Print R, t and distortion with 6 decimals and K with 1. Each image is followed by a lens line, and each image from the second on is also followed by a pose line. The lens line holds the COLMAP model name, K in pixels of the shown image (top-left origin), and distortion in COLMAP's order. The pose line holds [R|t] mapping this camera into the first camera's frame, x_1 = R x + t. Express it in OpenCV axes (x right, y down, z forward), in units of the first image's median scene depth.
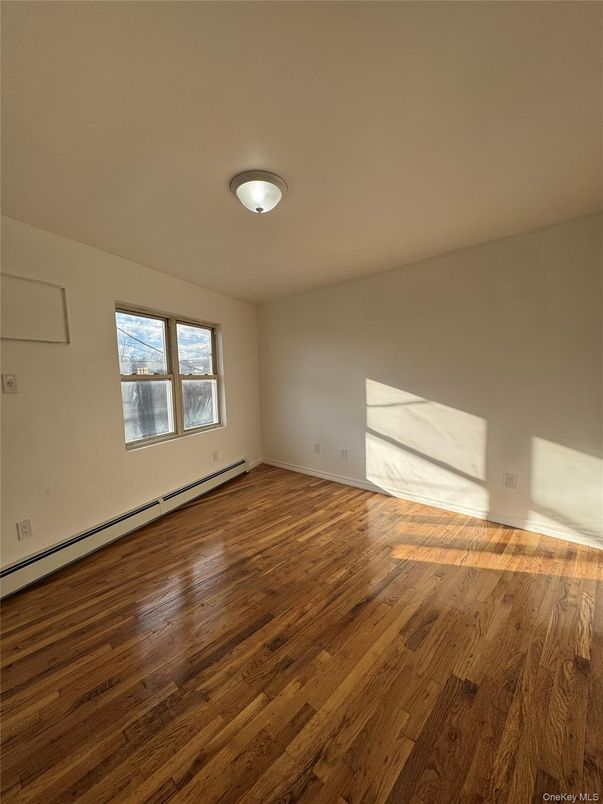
lens RADIAL K [[320.1, 0, 299.6], [0, 320.1, 404.7], [0, 0, 1]] dist [-0.003853, 0.000956]
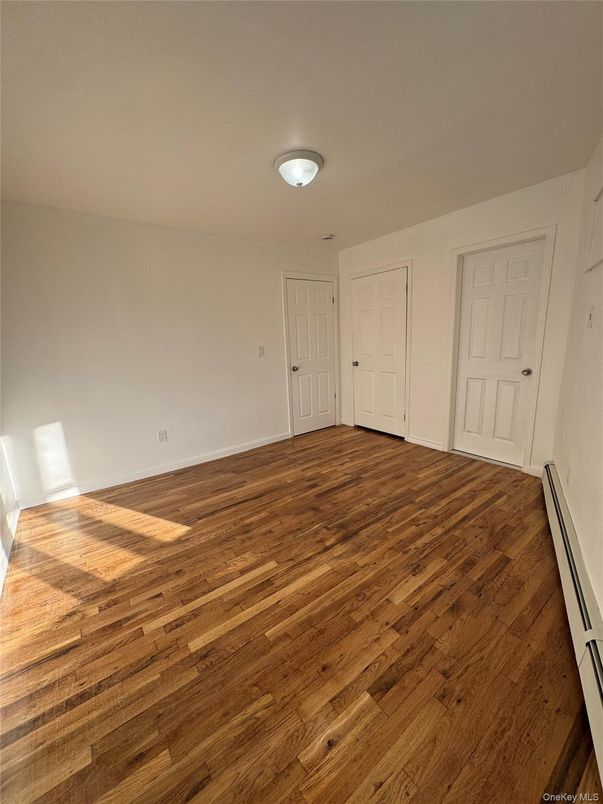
lens RADIAL K [[320.1, 0, 298.8], [0, 320.1, 401.8], [0, 0, 1]] dist [-0.003853, 0.000956]
pose [[-0.982887, 0.040923, 0.179604, -0.199620], [0.092027, 0.953705, 0.286317, -0.129789], [-0.159573, 0.297946, -0.941151, 1.550000]]
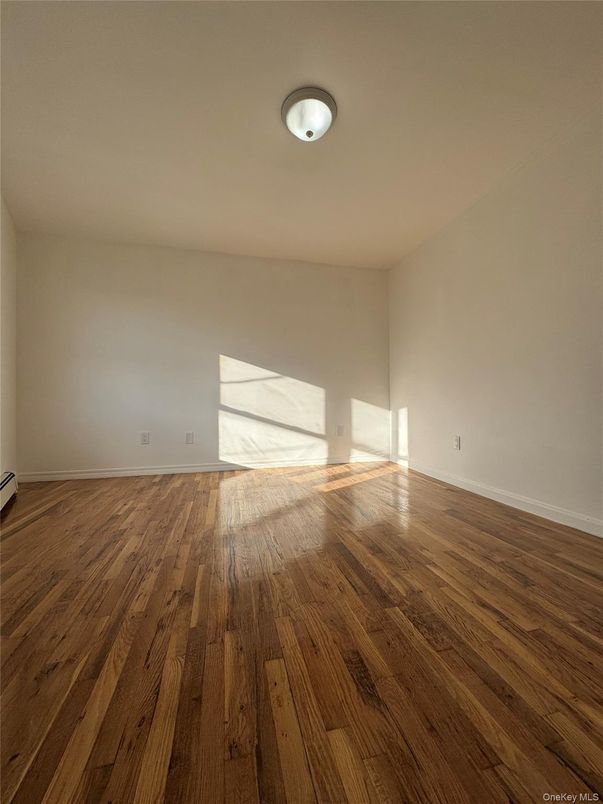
lens RADIAL K [[320.1, 0, 303.1], [0, 320.1, 403.3], [0, 0, 1]] dist [-0.003853, 0.000956]
pose [[0.532203, 0.027064, 0.846184, -0.650012], [0.067824, 0.994914, -0.074478, 0.210983], [-0.843896, 0.097029, 0.527661, 0.373703]]
